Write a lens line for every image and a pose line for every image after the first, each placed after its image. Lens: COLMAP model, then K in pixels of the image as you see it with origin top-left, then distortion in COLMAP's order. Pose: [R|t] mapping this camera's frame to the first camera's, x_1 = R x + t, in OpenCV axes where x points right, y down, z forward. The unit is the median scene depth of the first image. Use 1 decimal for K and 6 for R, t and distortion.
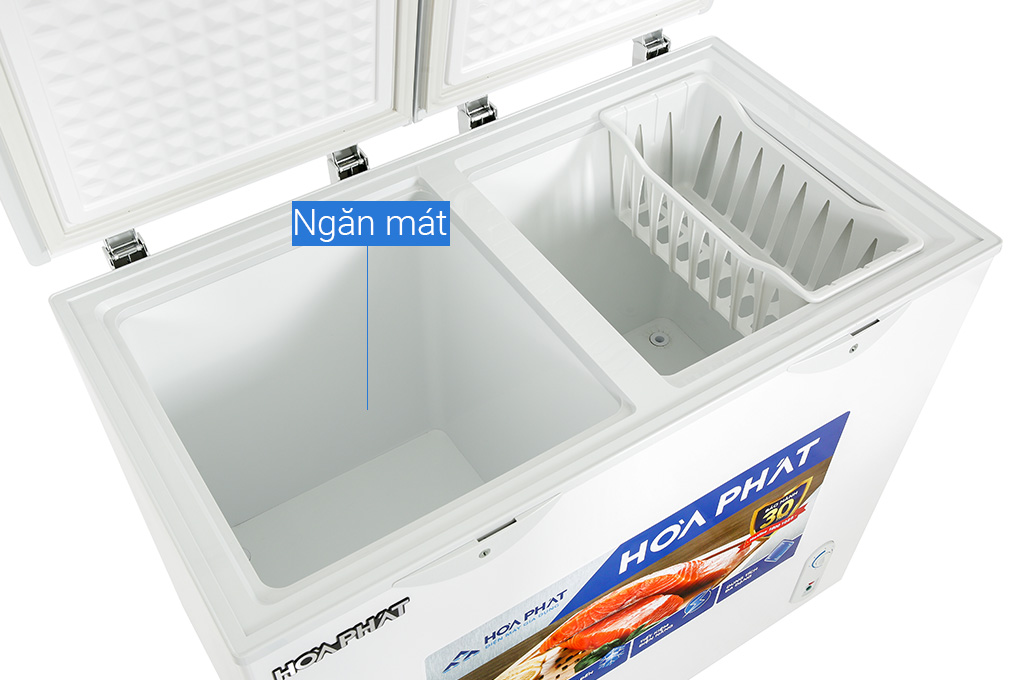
lens RADIAL K [[1131.7, 0, 510.0], [0, 1131.7, 340.0], [0, 0, 1]] dist [-0.023050, -0.030100]
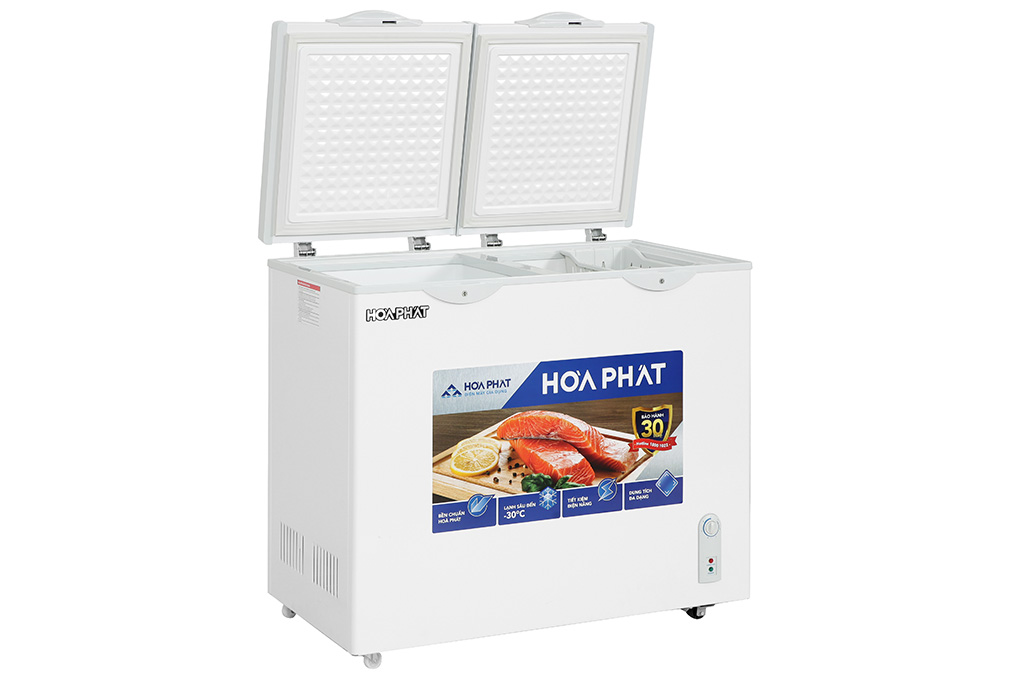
lens RADIAL K [[2125.2, 0, 510.0], [0, 2125.2, 340.0], [0, 0, 1]] dist [-0.046265, -0.006351]
pose [[0.993030, 0.002060, -0.117843, 0.420061], [-0.076984, 0.768430, -0.635287, 2.178187], [0.089245, 0.639931, 0.763232, -1.574076]]
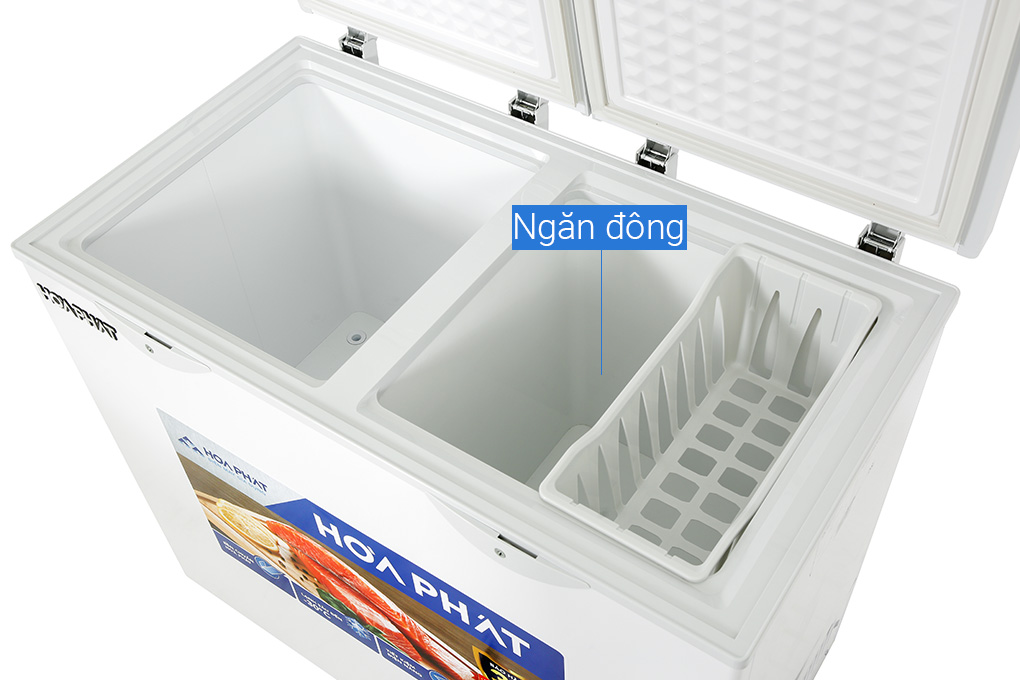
lens RADIAL K [[1067.4, 0, 534.1], [0, 1067.4, 338.4], [0, 0, 1]] dist [0.009476, 0.010637]
pose [[0.391603, 0.667743, -0.633061, 0.624891], [-0.664737, 0.681023, 0.307135, -0.317611], [0.636216, 0.300544, 0.710565, 0.358768]]
